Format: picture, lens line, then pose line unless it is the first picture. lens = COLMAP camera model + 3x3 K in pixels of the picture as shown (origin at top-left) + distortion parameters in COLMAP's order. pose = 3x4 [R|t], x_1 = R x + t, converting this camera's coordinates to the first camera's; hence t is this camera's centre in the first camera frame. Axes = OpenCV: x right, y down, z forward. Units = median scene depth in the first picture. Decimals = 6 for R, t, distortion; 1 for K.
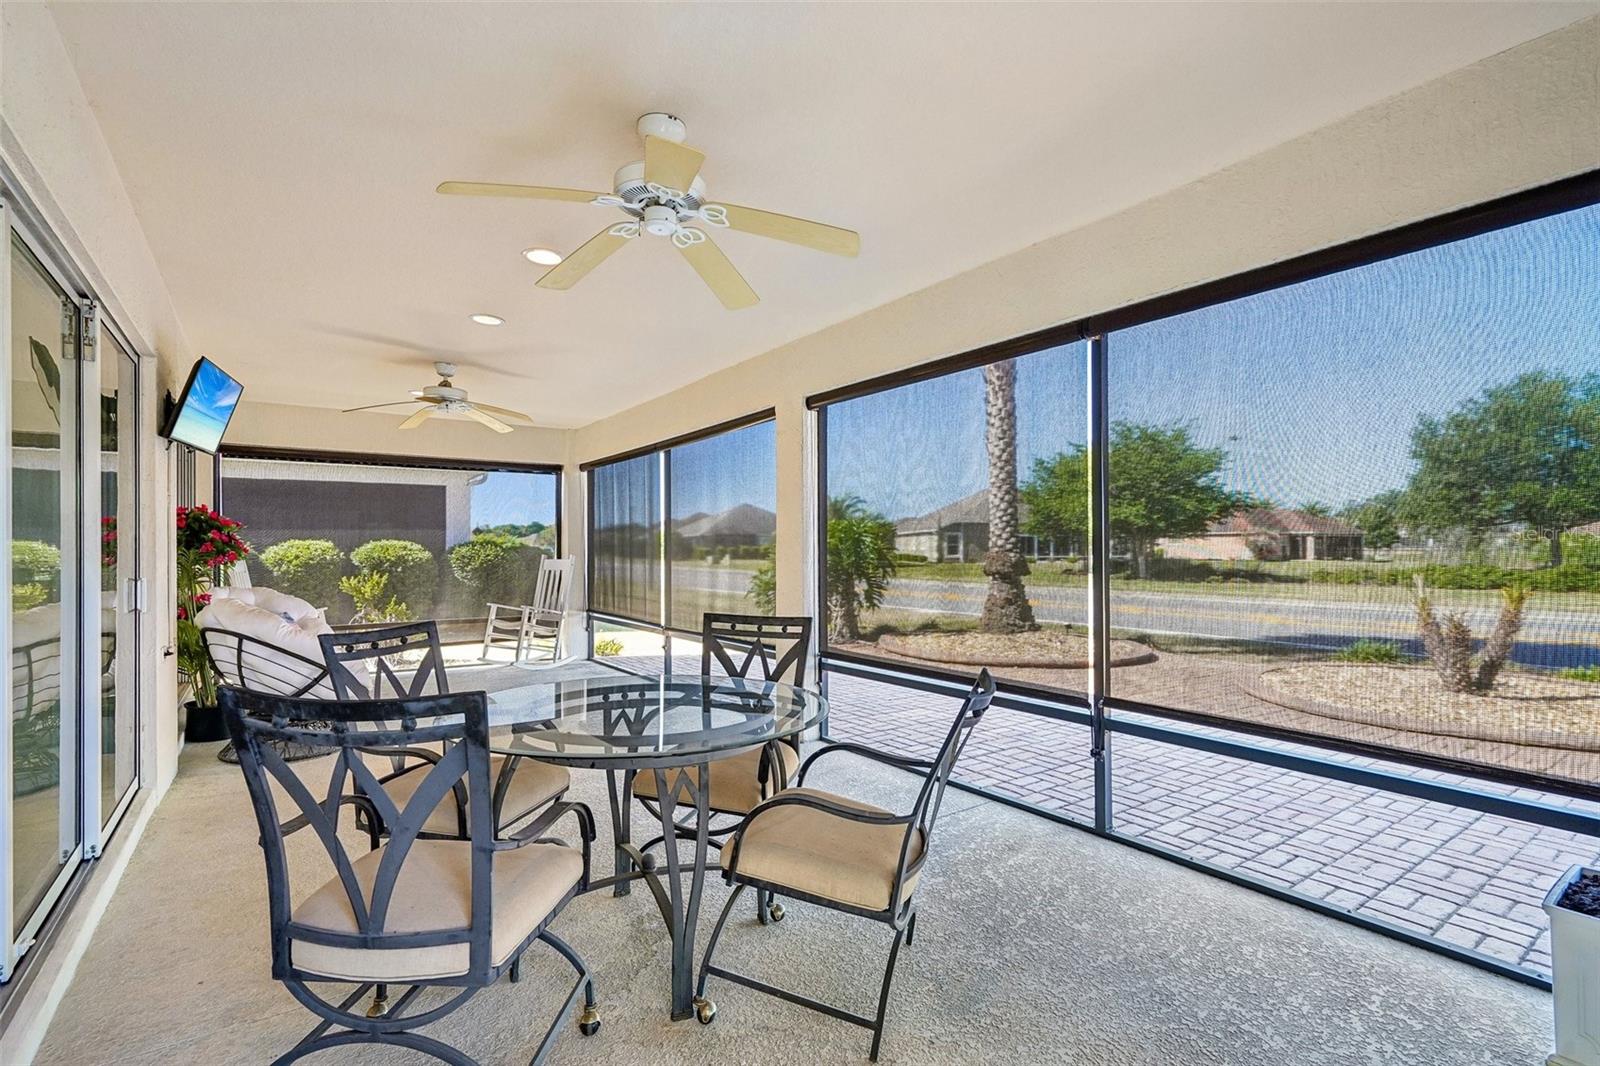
lens RADIAL K [[721.0, 0, 798.6], [0, 721.0, 542.9], [0, 0, 1]] dist [-0.007764, 0.003264]
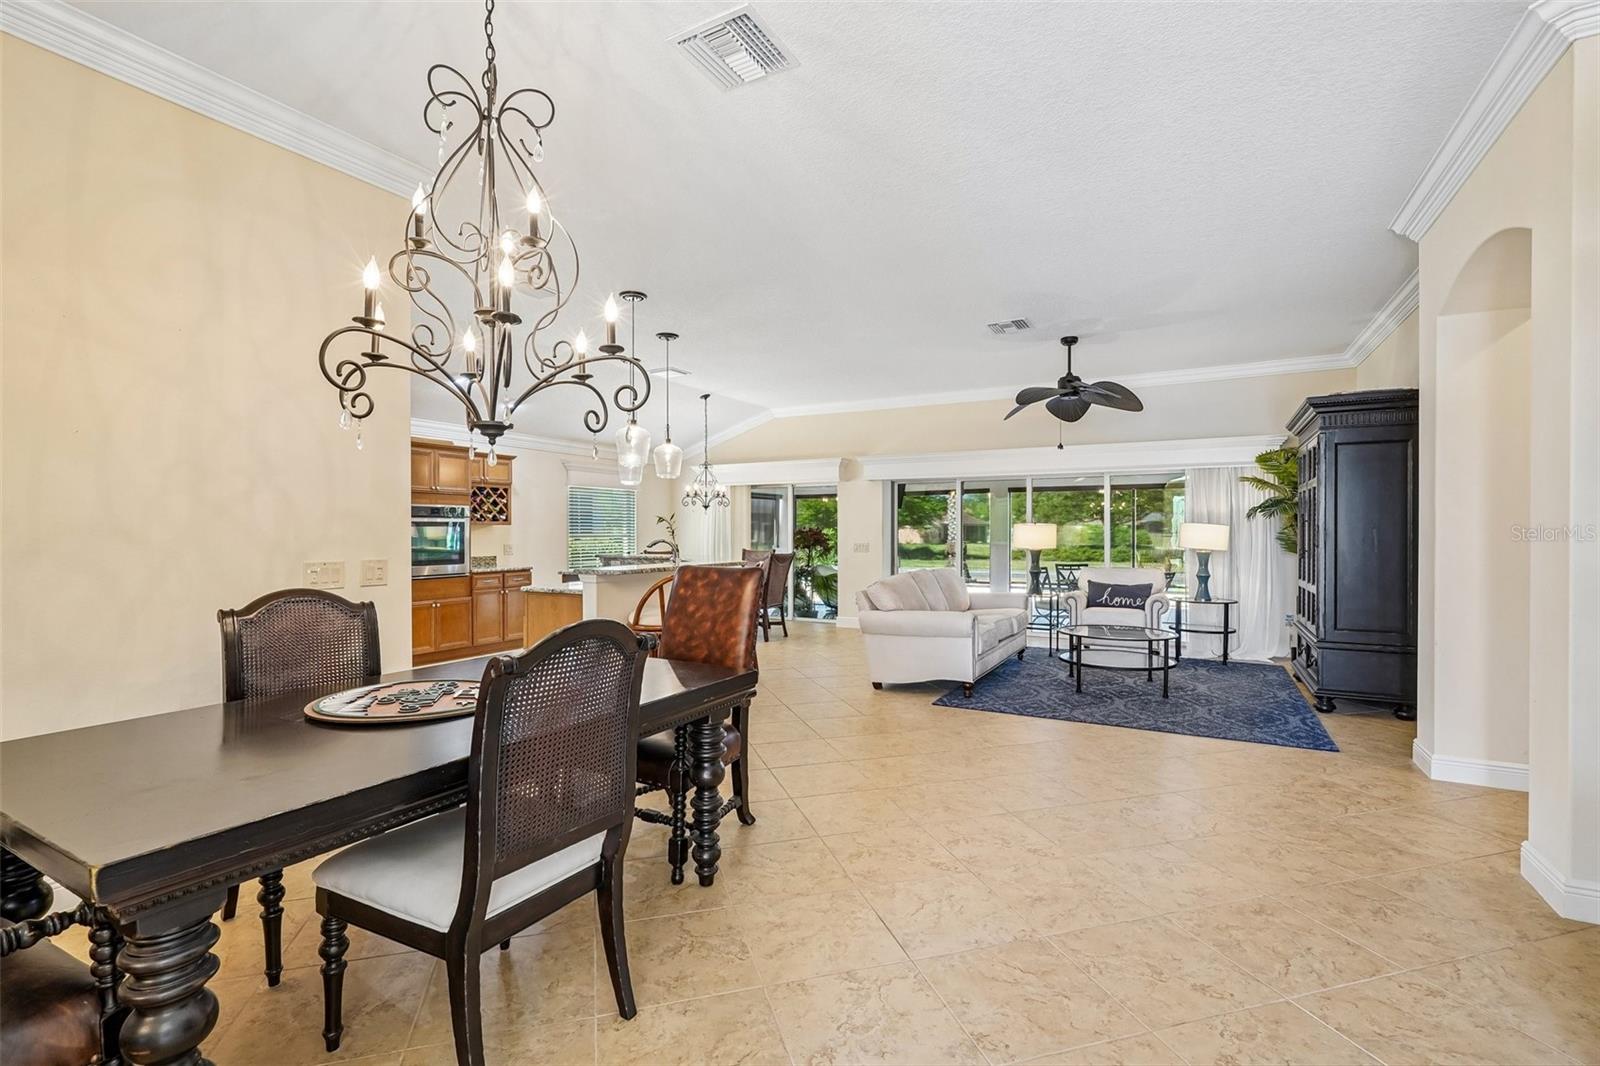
lens RADIAL K [[721.0, 0, 802.7], [0, 721.0, 535.2], [0, 0, 1]] dist [-0.007764, 0.003264]
pose [[0.897085, 0.002437, 0.441852, -0.145195], [-0.007396, 0.999928, 0.009501, -0.003141], [-0.441796, -0.011791, 0.897038, -0.081420]]
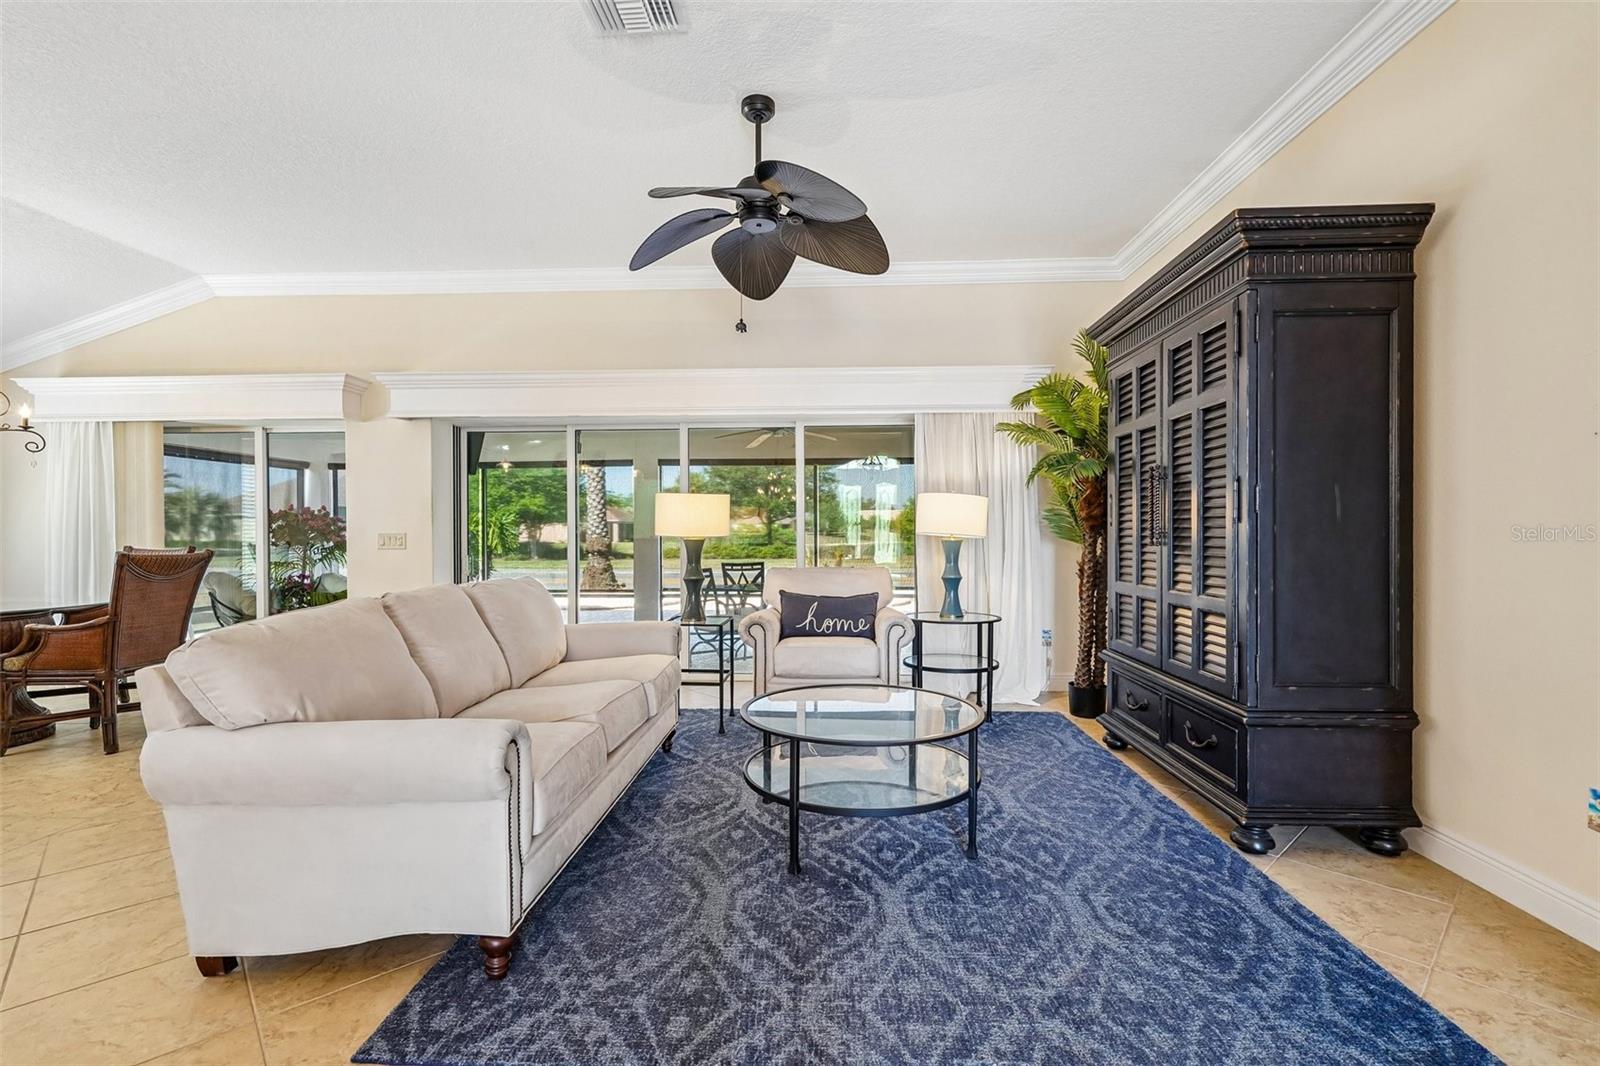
lens RADIAL K [[721.0, 0, 795.4], [0, 721.0, 539.0], [0, 0, 1]] dist [-0.007764, 0.003264]
pose [[0.616420, -0.007068, 0.787386, -0.107490], [-0.005507, 0.999897, 0.013287, -0.001041], [-0.787398, -0.012526, 0.616317, -0.042841]]
